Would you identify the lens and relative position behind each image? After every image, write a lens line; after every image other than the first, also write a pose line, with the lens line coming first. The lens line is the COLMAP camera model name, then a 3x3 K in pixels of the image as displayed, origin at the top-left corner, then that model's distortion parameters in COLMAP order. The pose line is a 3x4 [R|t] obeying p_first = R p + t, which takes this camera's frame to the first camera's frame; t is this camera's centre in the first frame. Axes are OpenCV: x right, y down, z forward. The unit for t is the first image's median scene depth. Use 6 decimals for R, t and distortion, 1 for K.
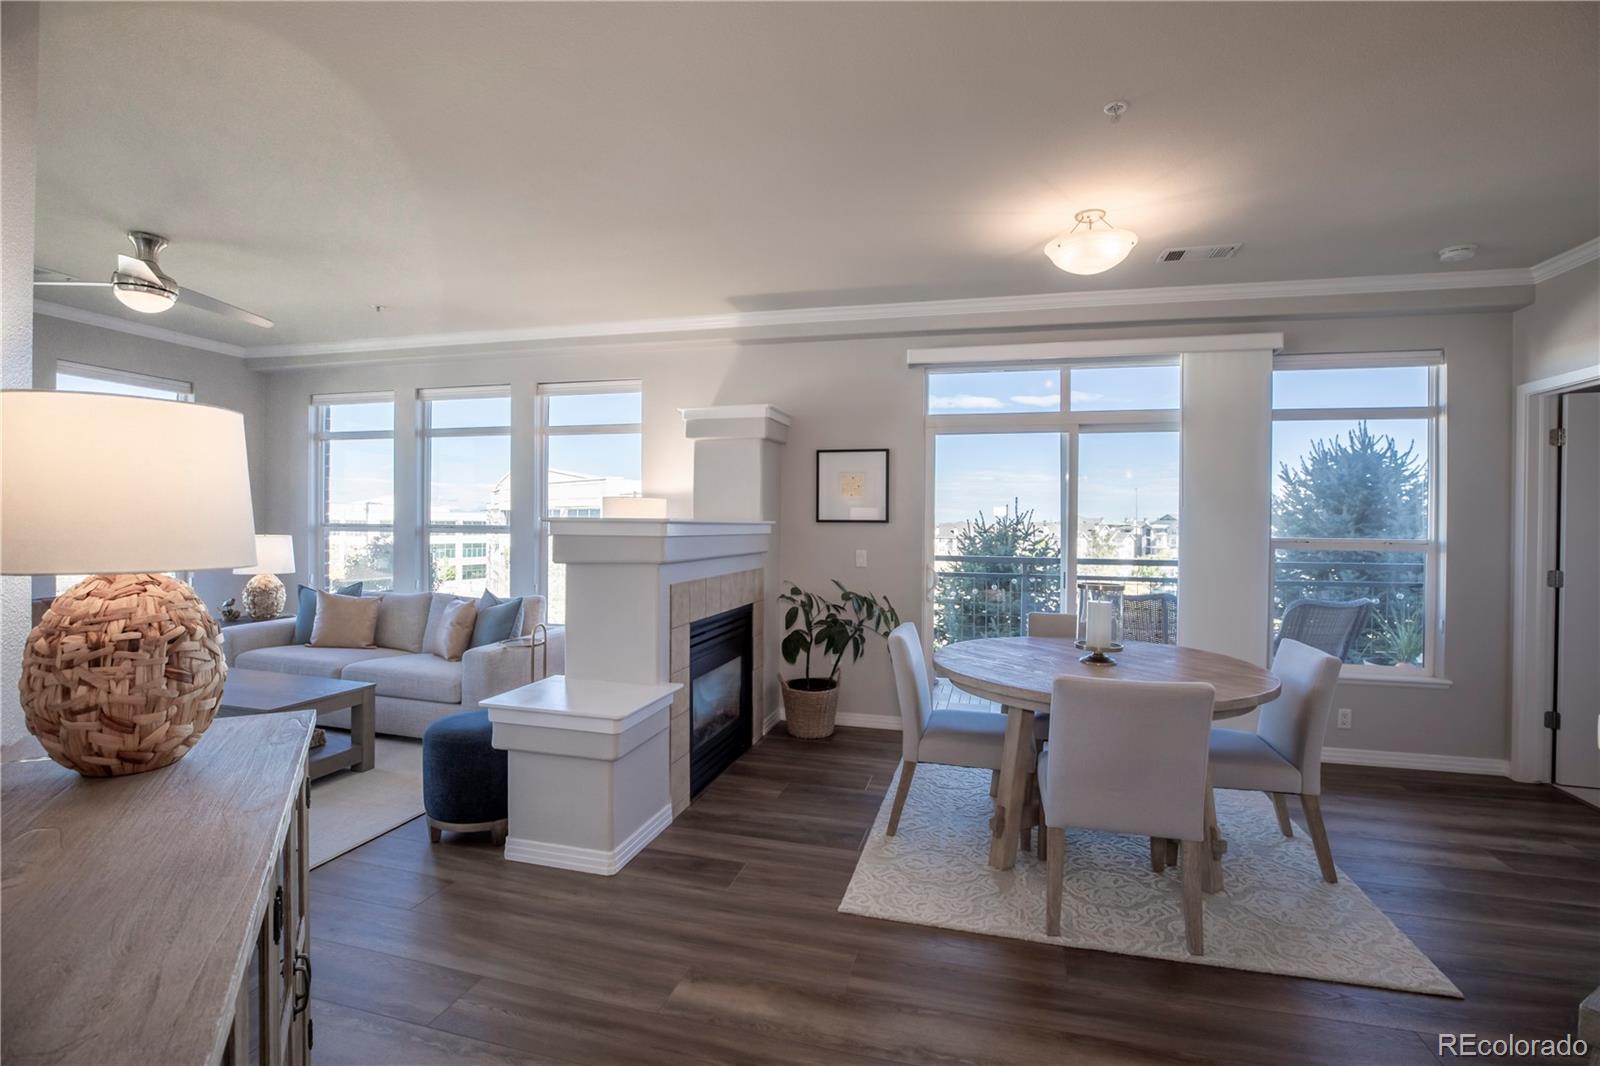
lens RADIAL K [[736.4, 0, 802.3], [0, 736.4, 526.8], [0, 0, 1]] dist [-0.048957, 0.015395]
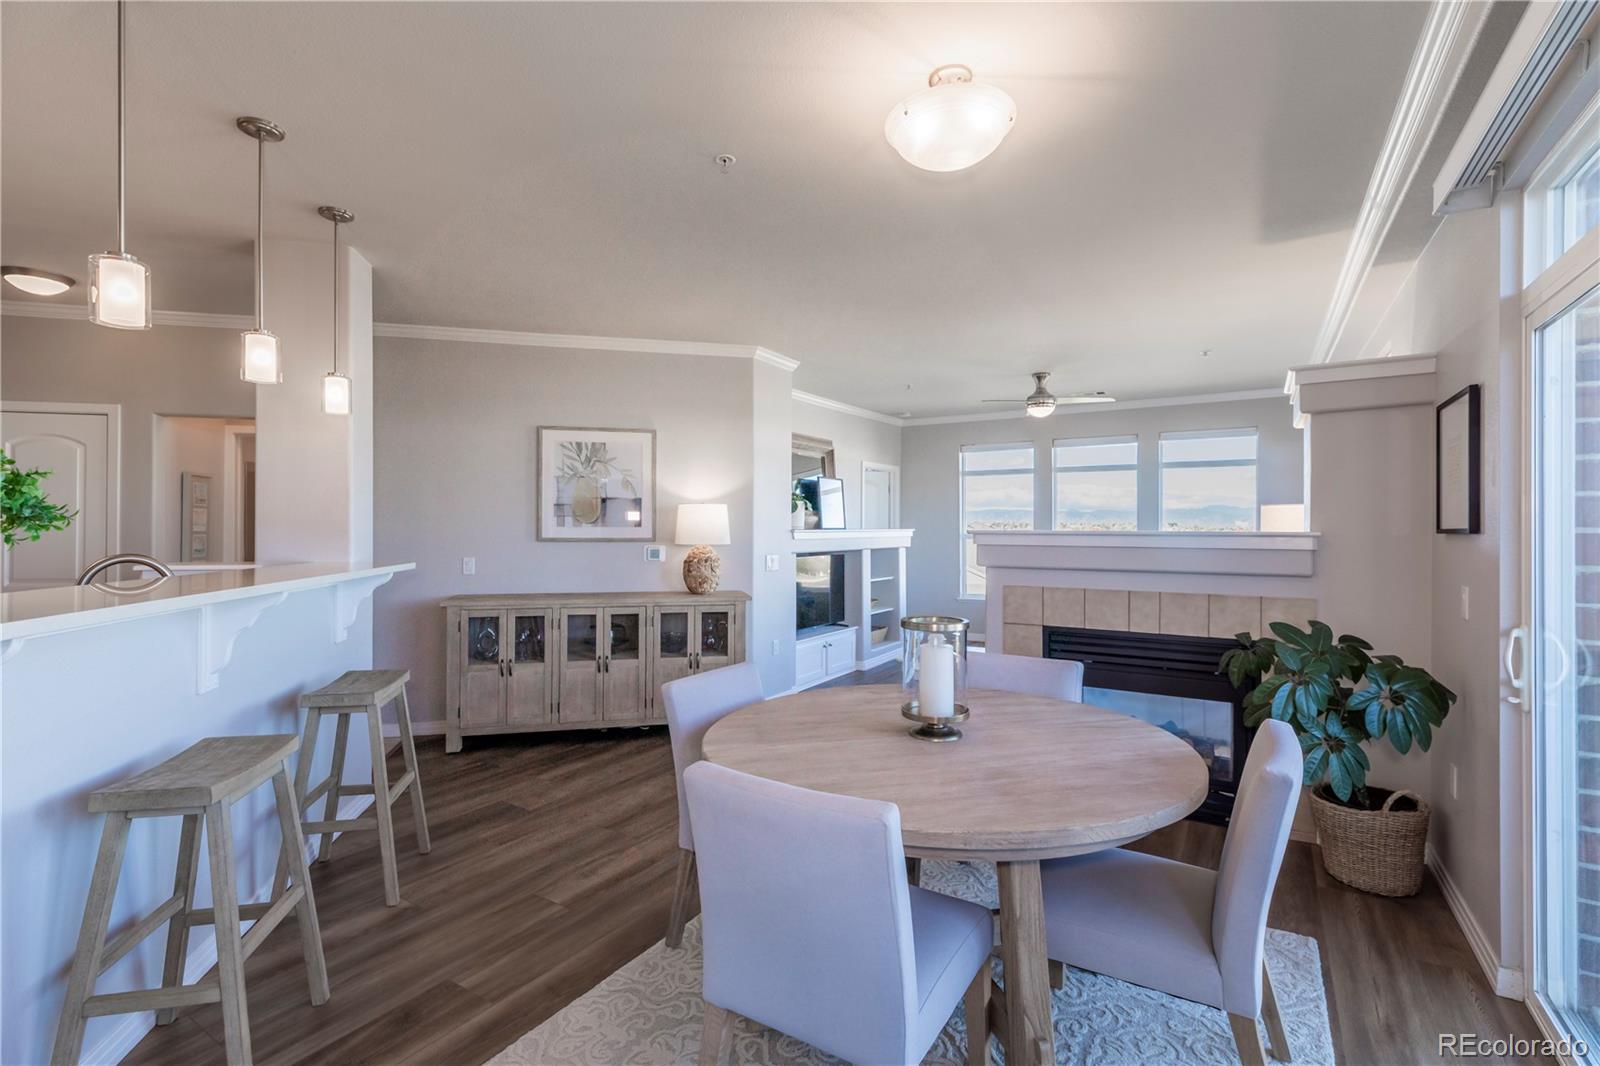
lens RADIAL K [[720.7, 0, 805.1], [0, 720.7, 530.4], [0, 0, 1]] dist [0.006068, 0.000298]
pose [[-0.293408, -0.008089, -0.955953, 0.793469], [-0.007591, 0.999952, -0.006131, -0.001281], [0.955957, 0.005458, -0.293456, 0.789184]]
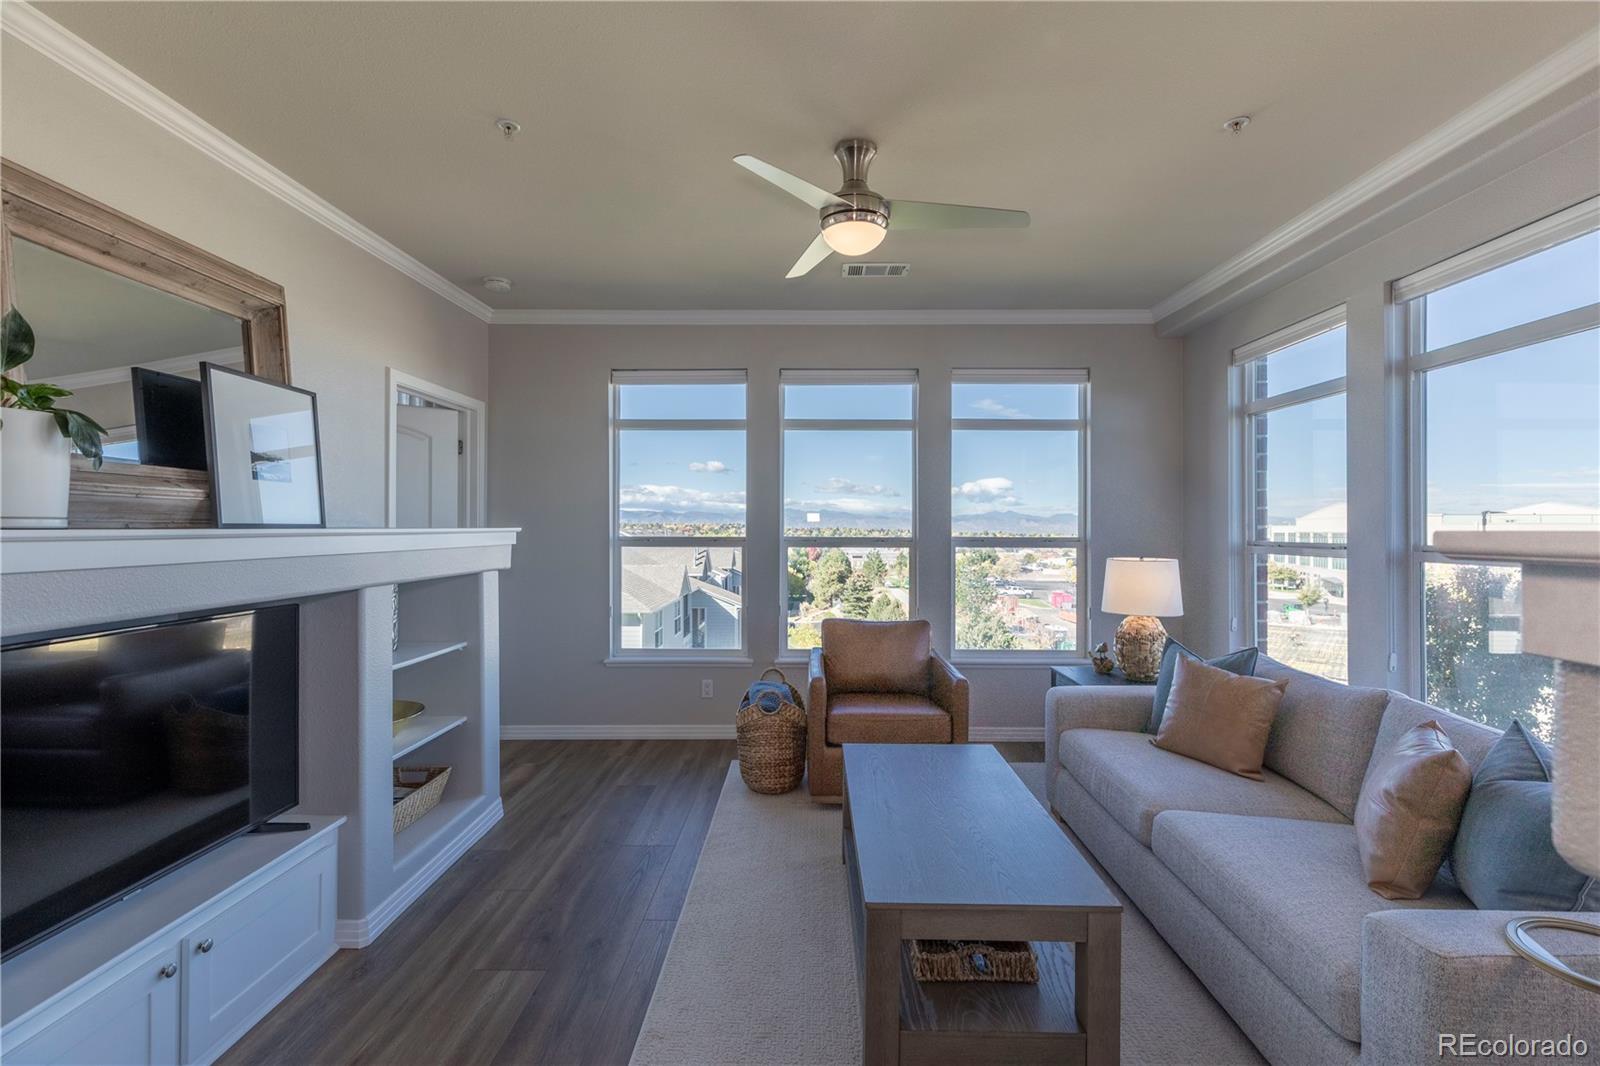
lens RADIAL K [[714.0, 0, 803.0], [0, 714.0, 527.2], [0, 0, 1]] dist [0.003331, -0.000028]
pose [[0.241539, -0.012881, -0.970306, -0.185952], [-0.005617, 0.999877, -0.014672, -0.008441], [0.970375, 0.008994, 0.241437, 0.631493]]
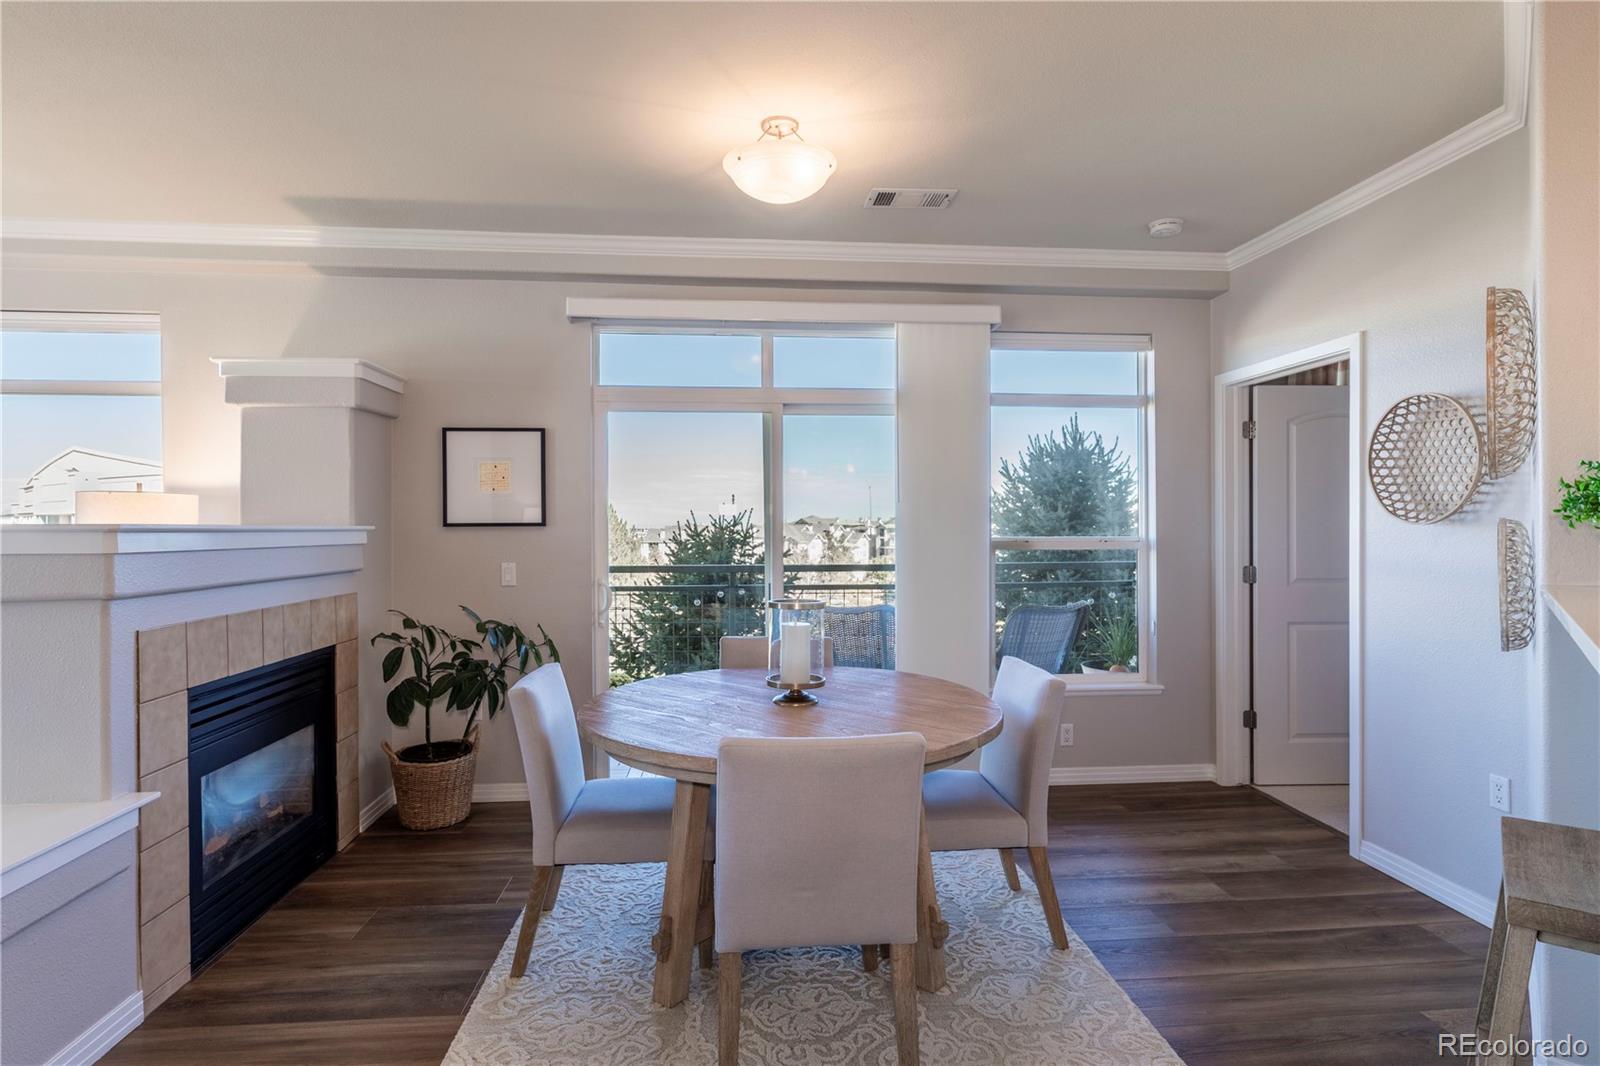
lens RADIAL K [[830.2, 0, 804.7], [0, 830.2, 526.1], [0, 0, 1]] dist [-0.002715, -0.000346]
pose [[0.939246, -0.012854, 0.343005, 0.082925], [0.014443, 0.999894, -0.002080, 0.000069], [-0.342942, 0.006908, 0.939331, 0.119898]]
